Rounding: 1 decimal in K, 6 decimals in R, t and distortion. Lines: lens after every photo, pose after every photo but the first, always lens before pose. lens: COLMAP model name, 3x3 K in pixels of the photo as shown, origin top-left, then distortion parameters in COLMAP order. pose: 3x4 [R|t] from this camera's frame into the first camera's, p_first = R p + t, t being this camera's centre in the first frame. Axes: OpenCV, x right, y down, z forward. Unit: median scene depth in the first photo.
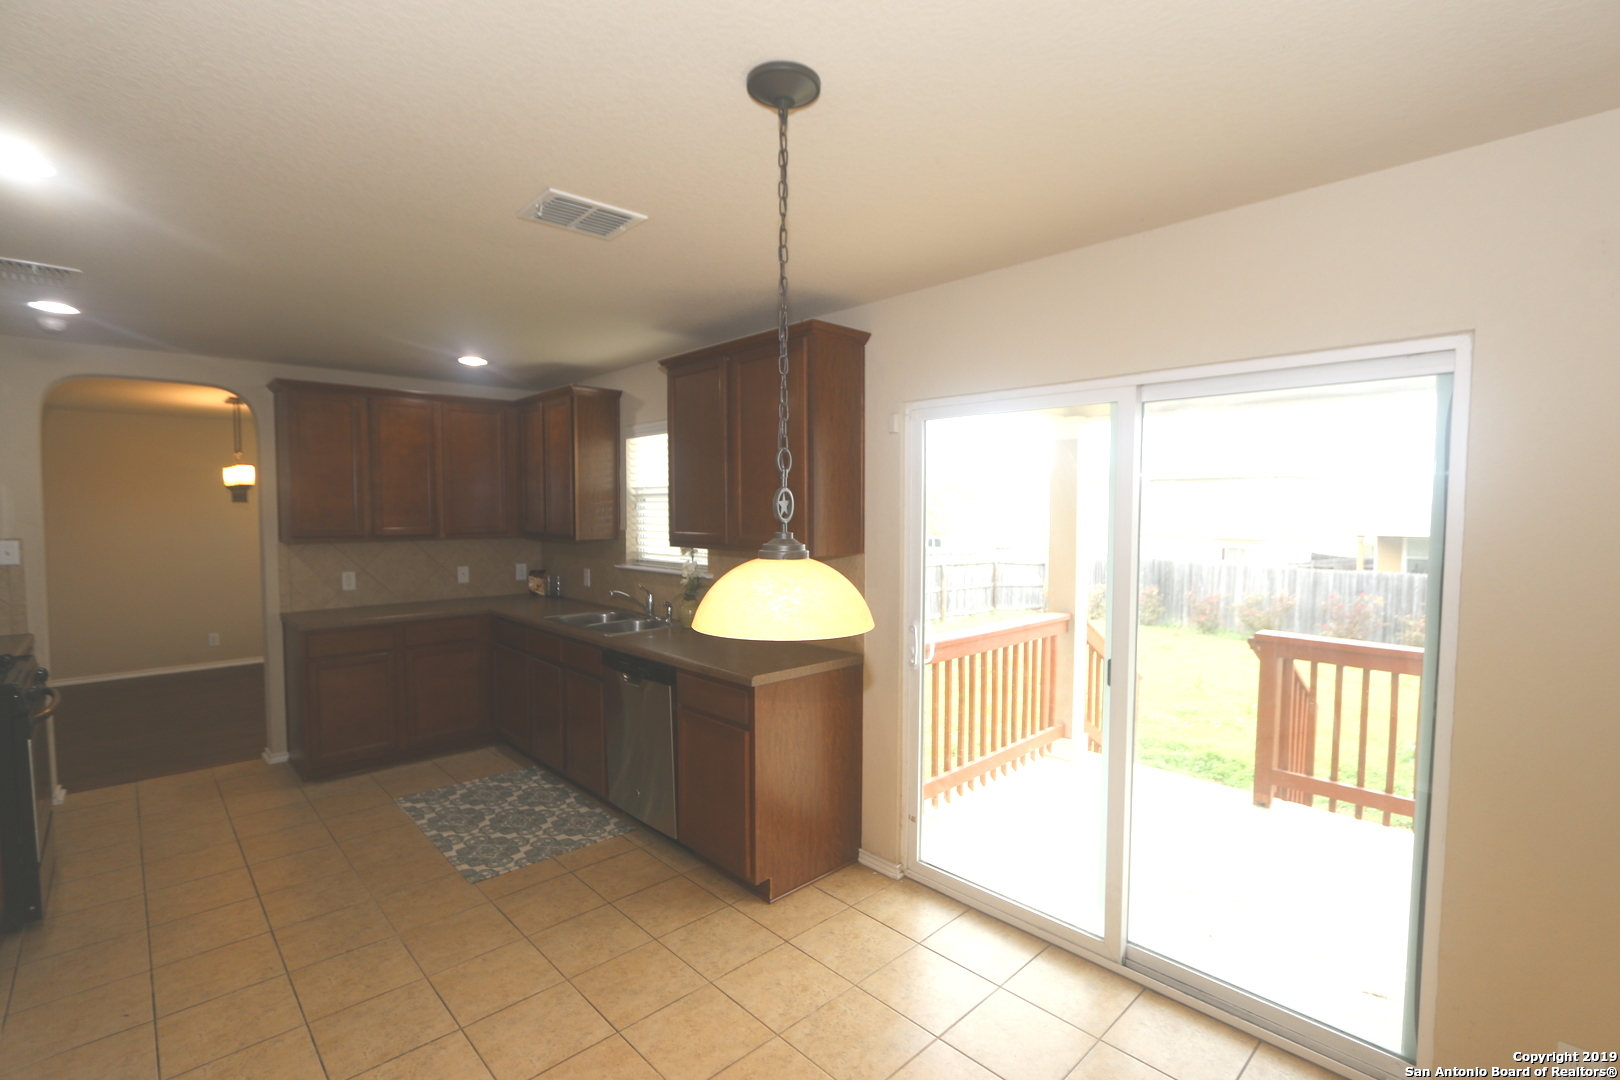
lens RADIAL K [[747.4, 0, 815.2], [0, 747.4, 543.3], [0, 0, 1]] dist [-0.010997, 0.000369]
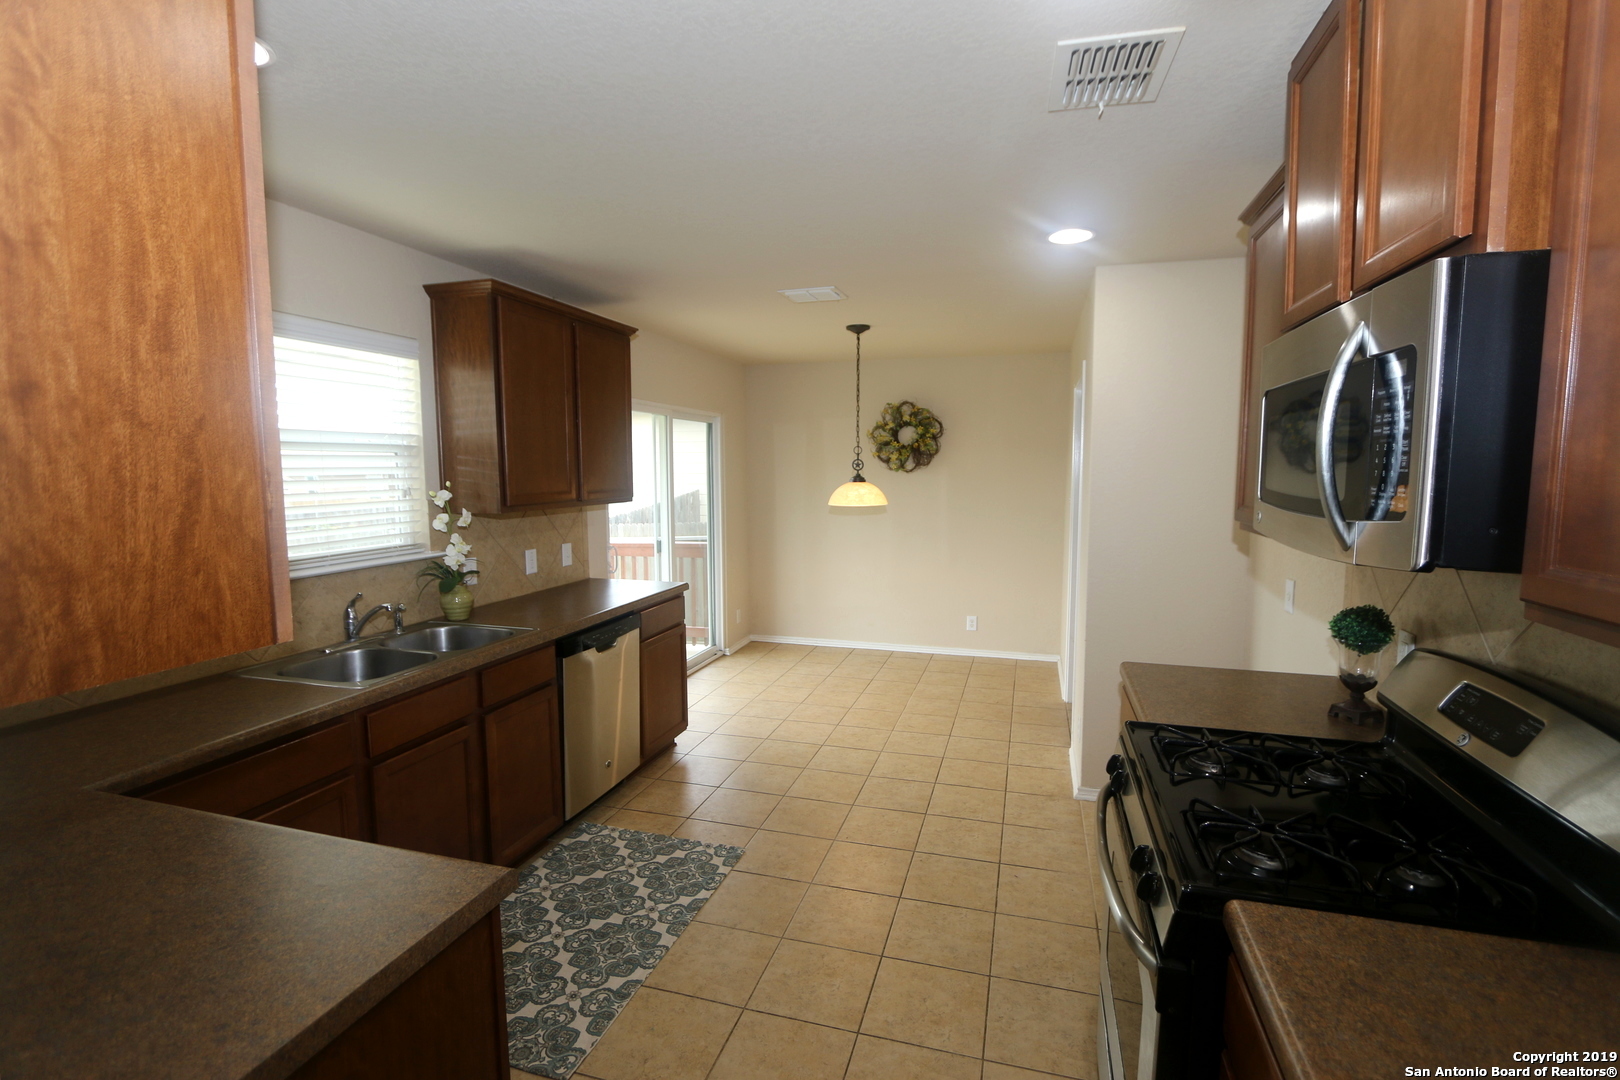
lens RADIAL K [[699.0, 0, 834.5], [0, 699.0, 531.7], [0, 0, 1]] dist [0.000031, 0.000108]
pose [[-0.511253, -0.079863, 0.855712, -1.136373], [0.041572, 0.992210, 0.117440, -0.055955], [-0.858424, 0.095615, -0.503950, 1.176296]]
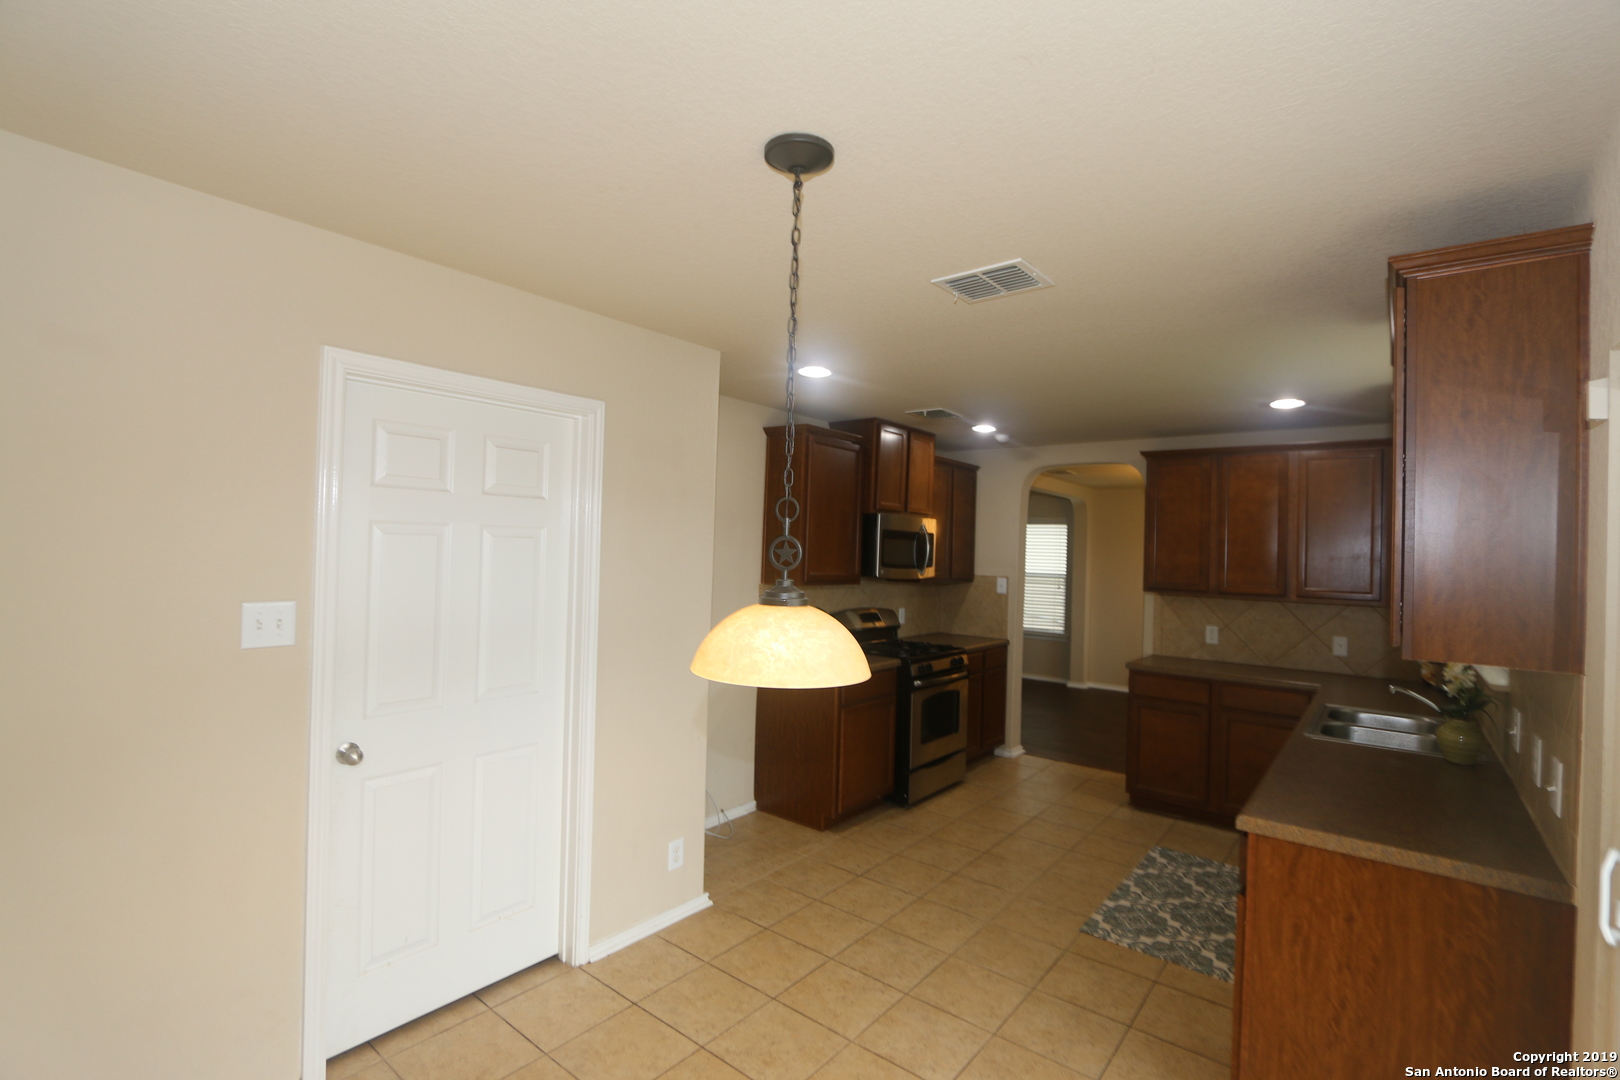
lens RADIAL K [[747.4, 0, 815.2], [0, 747.4, 543.3], [0, 0, 1]] dist [-0.010997, 0.000369]
pose [[0.125048, -0.004470, -0.992141, 0.448789], [-0.078223, 0.996833, -0.014350, -0.024472], [0.989062, 0.079403, 0.124303, 0.421490]]
